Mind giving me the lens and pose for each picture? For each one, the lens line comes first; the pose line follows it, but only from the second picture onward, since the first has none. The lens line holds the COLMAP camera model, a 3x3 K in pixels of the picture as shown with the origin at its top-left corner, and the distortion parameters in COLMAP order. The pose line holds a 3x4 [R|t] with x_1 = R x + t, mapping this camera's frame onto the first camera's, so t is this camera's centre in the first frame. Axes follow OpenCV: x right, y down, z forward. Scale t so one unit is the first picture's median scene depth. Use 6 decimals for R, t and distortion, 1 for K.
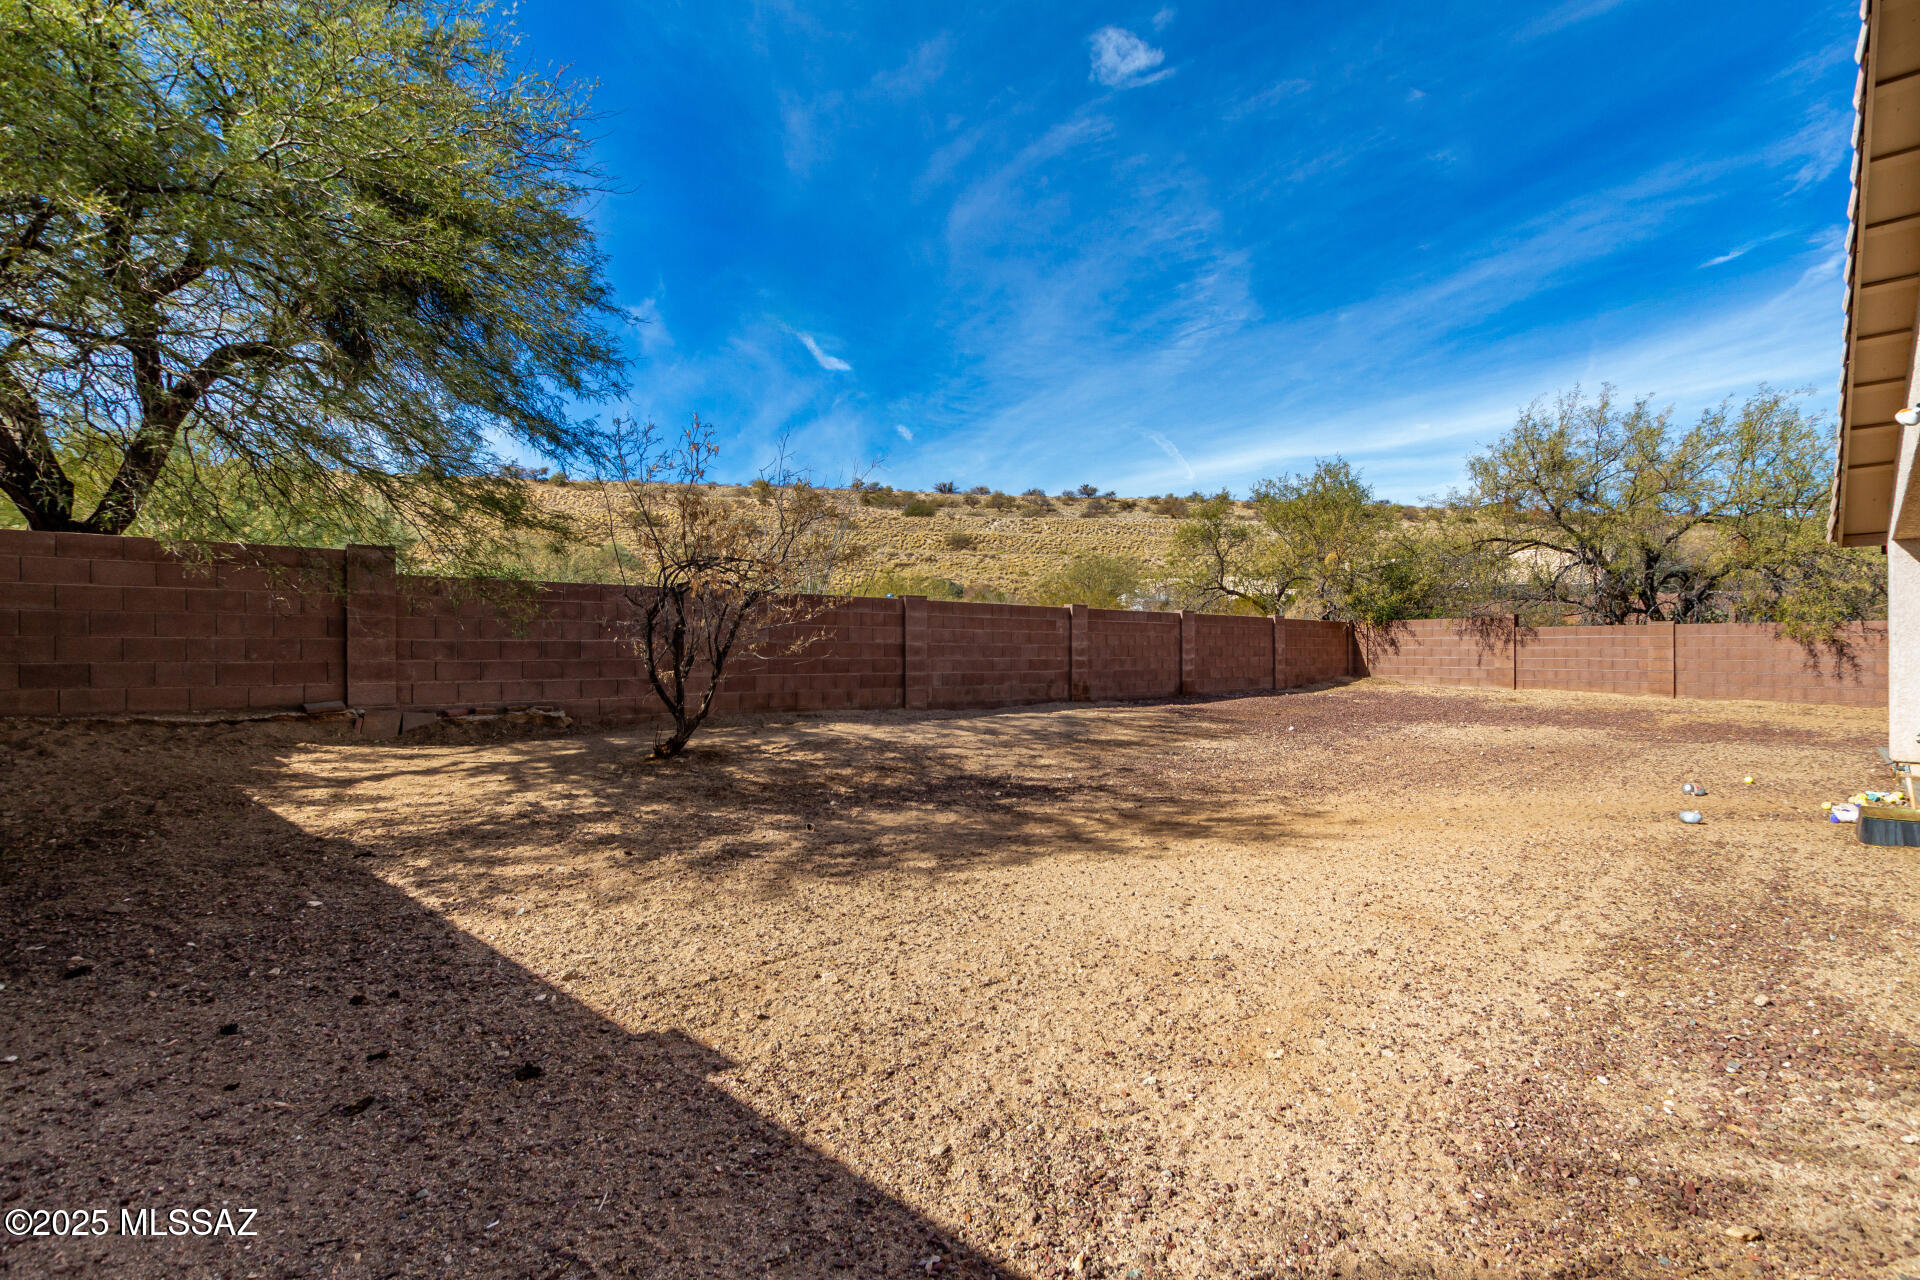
lens RADIAL K [[872.9, 0, 963.6], [0, 872.9, 644.1], [0, 0, 1]] dist [0.002499, 0.000098]
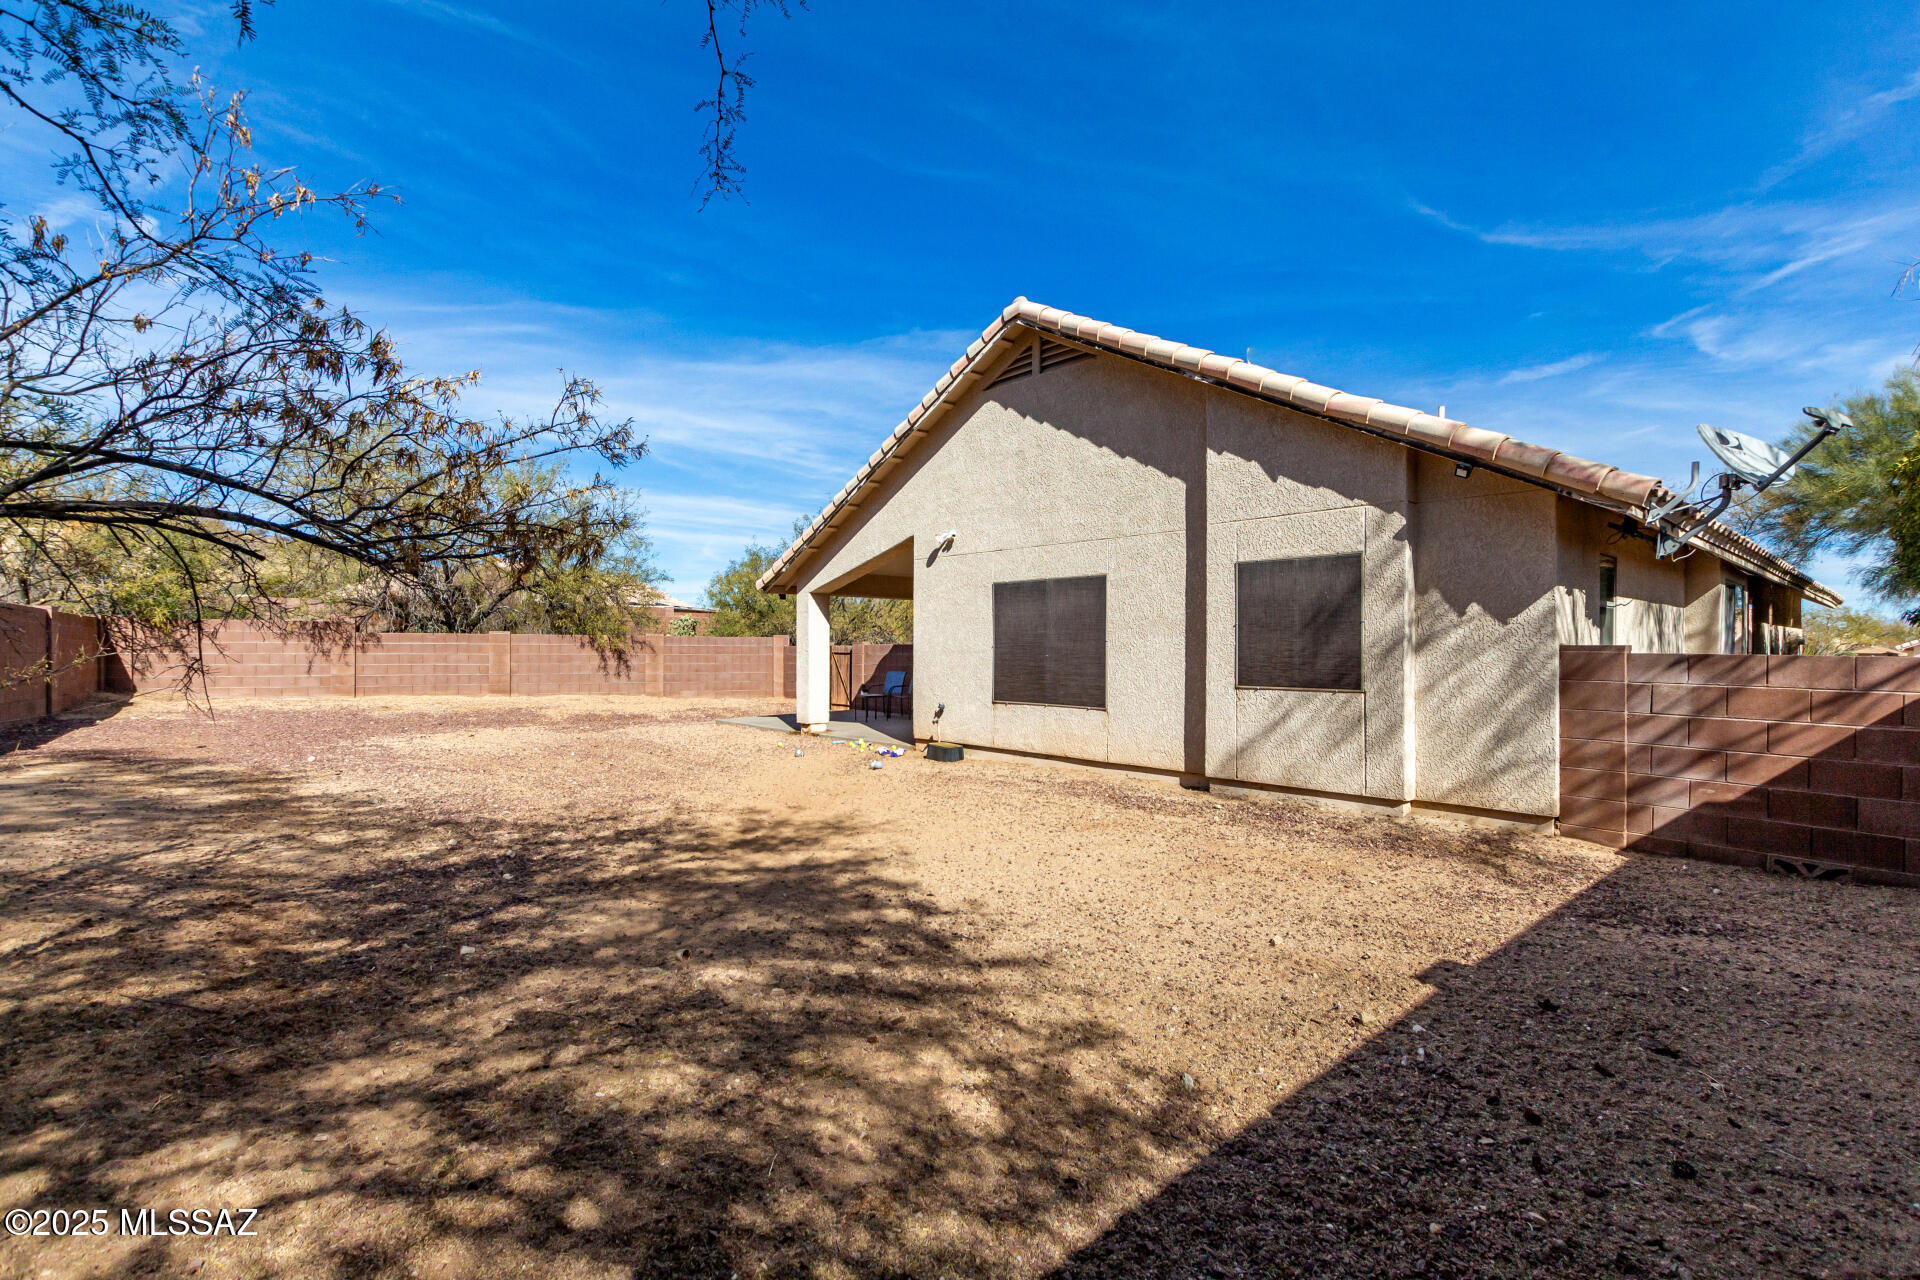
lens RADIAL K [[872.9, 0, 963.5], [0, 872.9, 644.6], [0, 0, 1]] dist [0.002499, 0.000098]
pose [[0.088097, 0.008962, 0.996072, -0.348420], [-0.008945, 0.999926, -0.008206, -0.004932], [-0.996072, -0.008187, 0.088171, 0.325686]]
